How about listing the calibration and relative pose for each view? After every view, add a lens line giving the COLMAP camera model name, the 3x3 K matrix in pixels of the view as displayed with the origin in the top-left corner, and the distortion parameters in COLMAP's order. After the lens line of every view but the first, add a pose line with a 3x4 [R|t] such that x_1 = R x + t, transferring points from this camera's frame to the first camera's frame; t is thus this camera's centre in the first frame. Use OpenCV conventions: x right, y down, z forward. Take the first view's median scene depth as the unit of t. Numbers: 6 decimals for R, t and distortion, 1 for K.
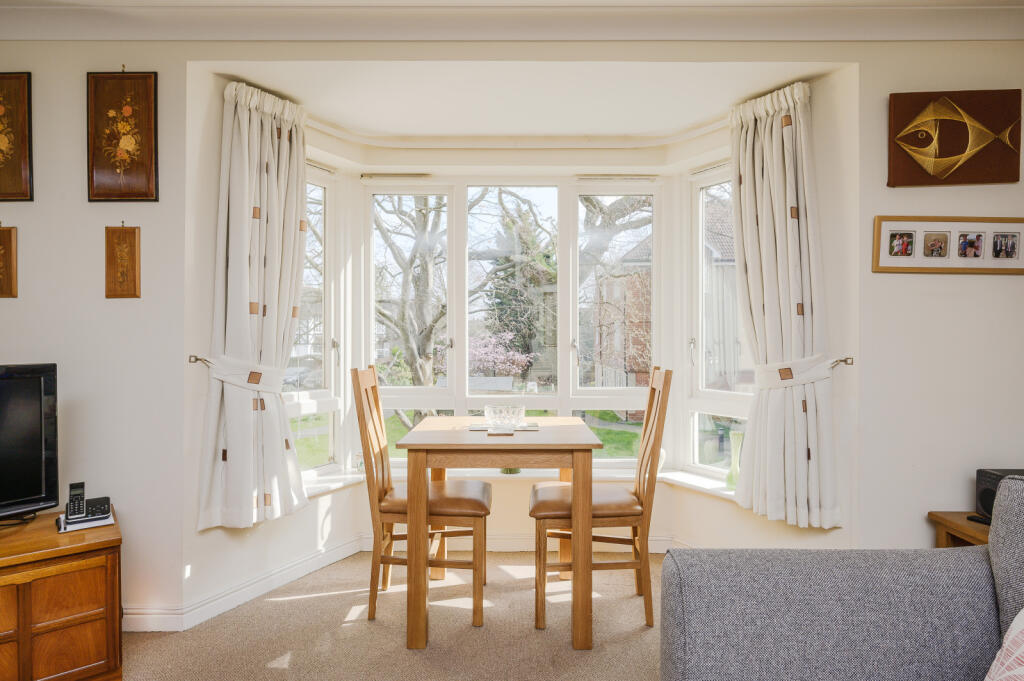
lens RADIAL K [[565.4, 0, 512.7], [0, 565.4, 334.8], [0, 0, 1]] dist [0.003522, 0.000457]
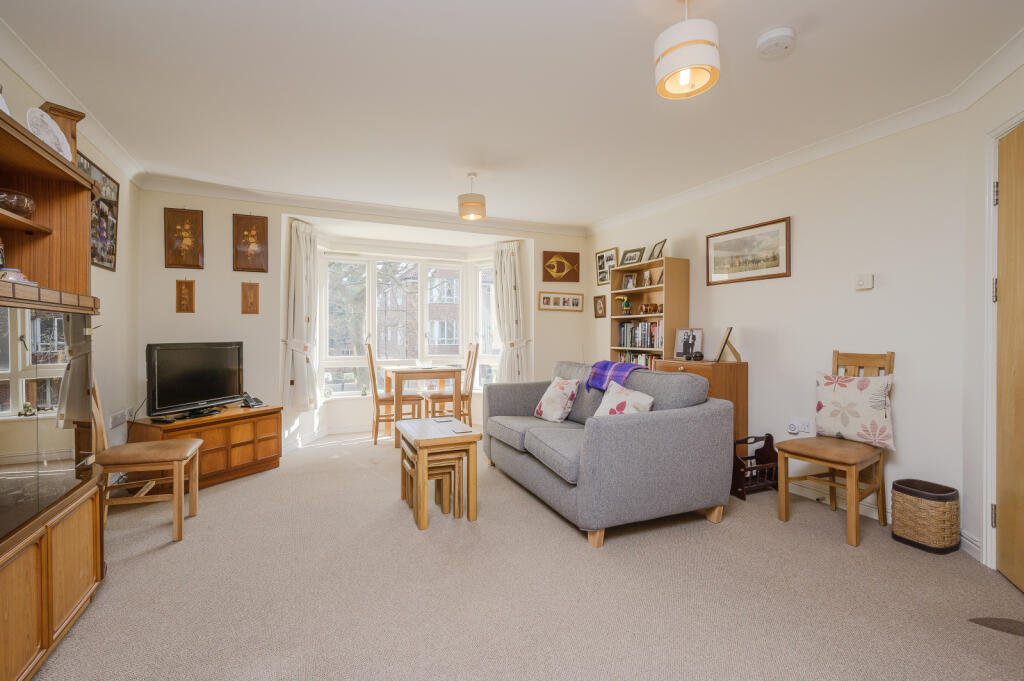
lens RADIAL K [[470.3, 0, 511.4], [0, 470.3, 336.7], [0, 0, 1]] dist [0.000205, 0.000051]
pose [[0.902765, -0.001817, 0.430130, -0.555514], [0.000385, 0.999994, 0.003415, 0.021159], [-0.430133, -0.002918, 0.902761, -1.172894]]
